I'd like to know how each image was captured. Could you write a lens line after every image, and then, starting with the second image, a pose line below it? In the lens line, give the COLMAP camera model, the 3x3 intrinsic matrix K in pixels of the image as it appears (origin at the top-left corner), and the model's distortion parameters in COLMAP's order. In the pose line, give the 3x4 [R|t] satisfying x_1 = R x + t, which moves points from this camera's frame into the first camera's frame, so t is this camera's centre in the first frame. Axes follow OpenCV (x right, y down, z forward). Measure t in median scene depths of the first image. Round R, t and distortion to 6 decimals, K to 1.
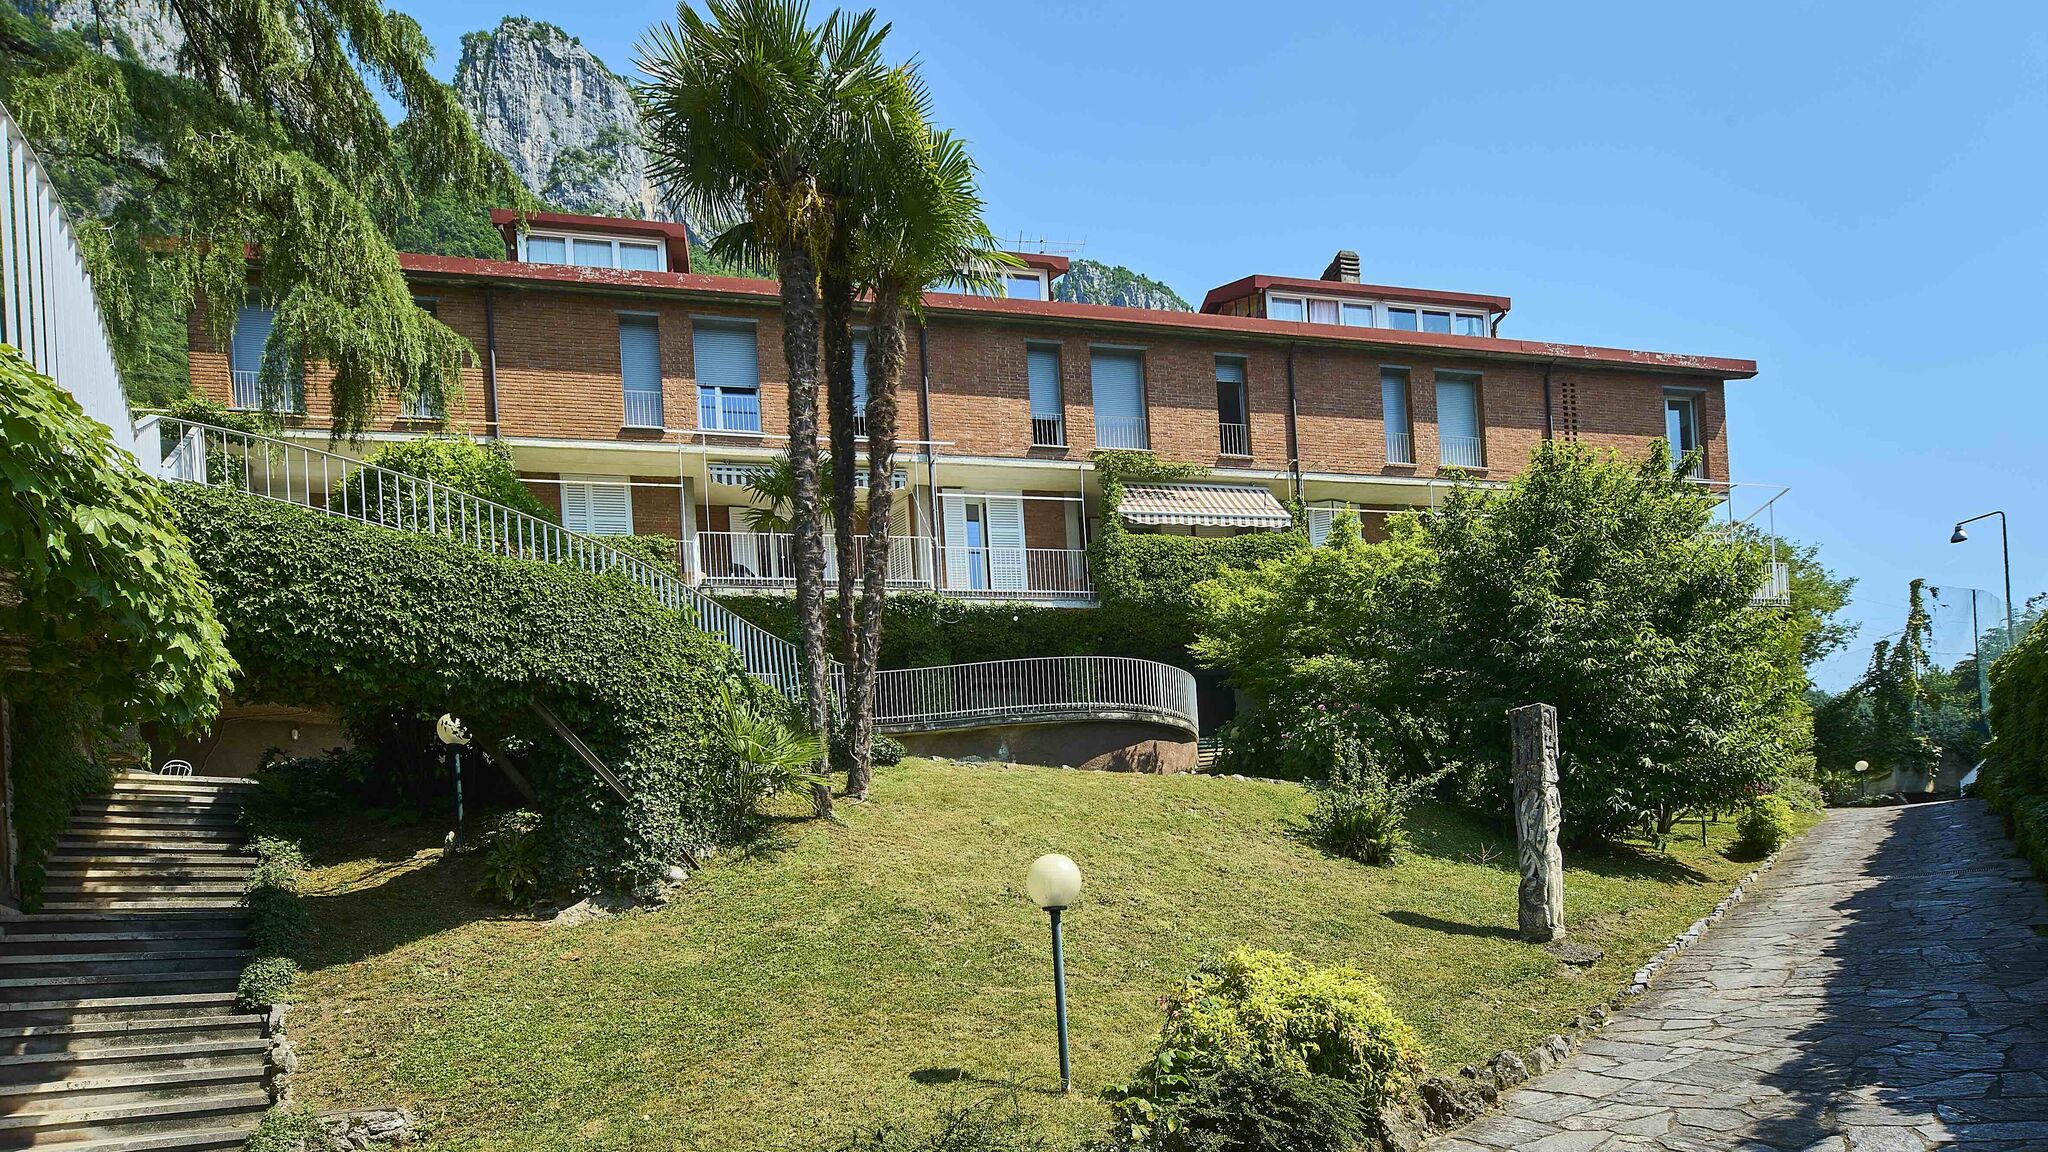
lens RADIAL K [[1096.3, 0, 1010.7], [0, 1096.3, 964.8], [0, 0, 1]] dist [-0.003487, -0.001260]
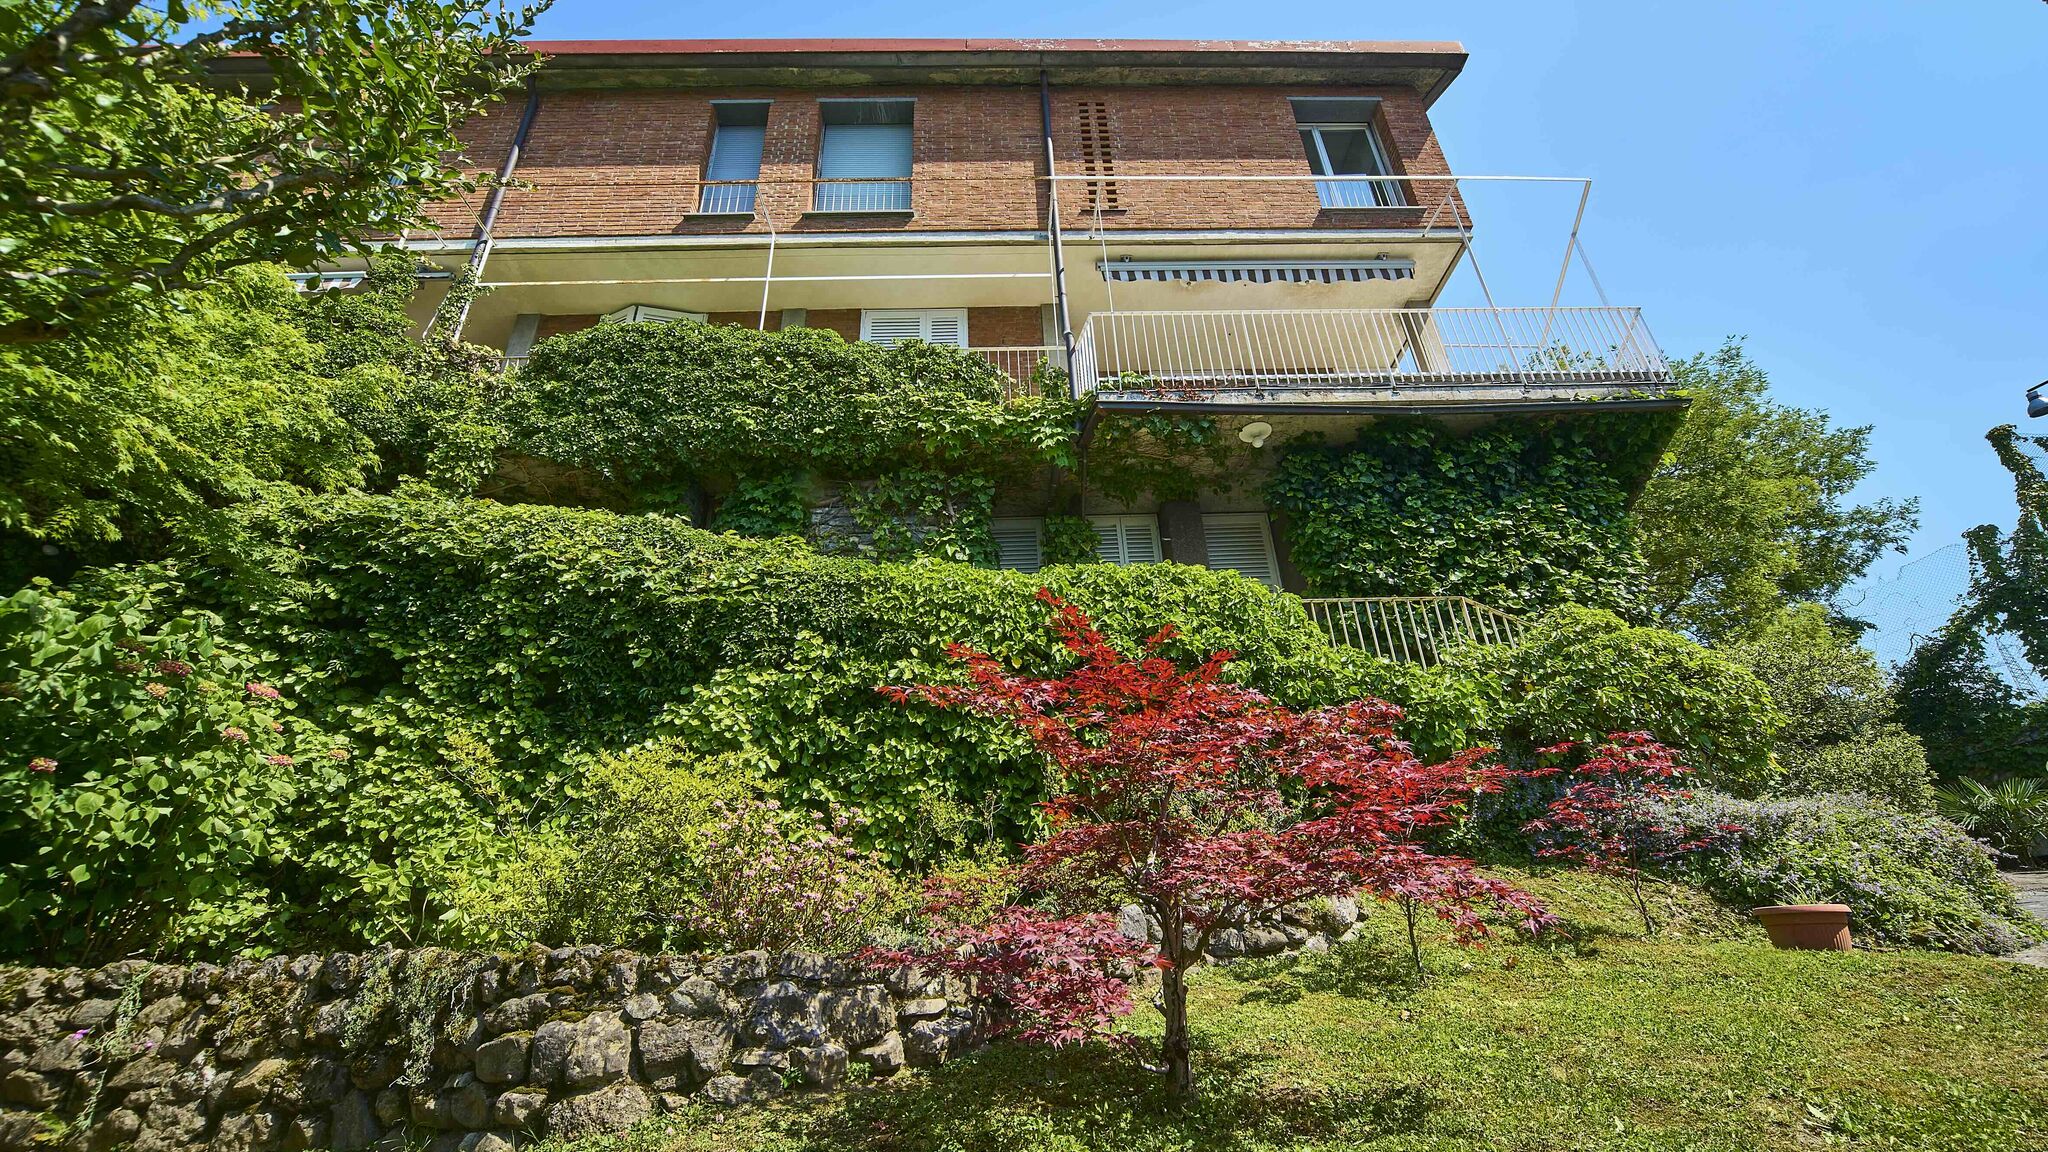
lens RADIAL K [[861.6, 0, 1024.0], [0, 861.6, 576.0], [0, 0, 1]] dist [-0.010476, 0.001025]
pose [[0.980481, -0.083123, -0.178177, 0.591633], [-0.005927, 0.893327, -0.449369, -0.129168], [0.196524, 0.441654, 0.875397, 0.791661]]
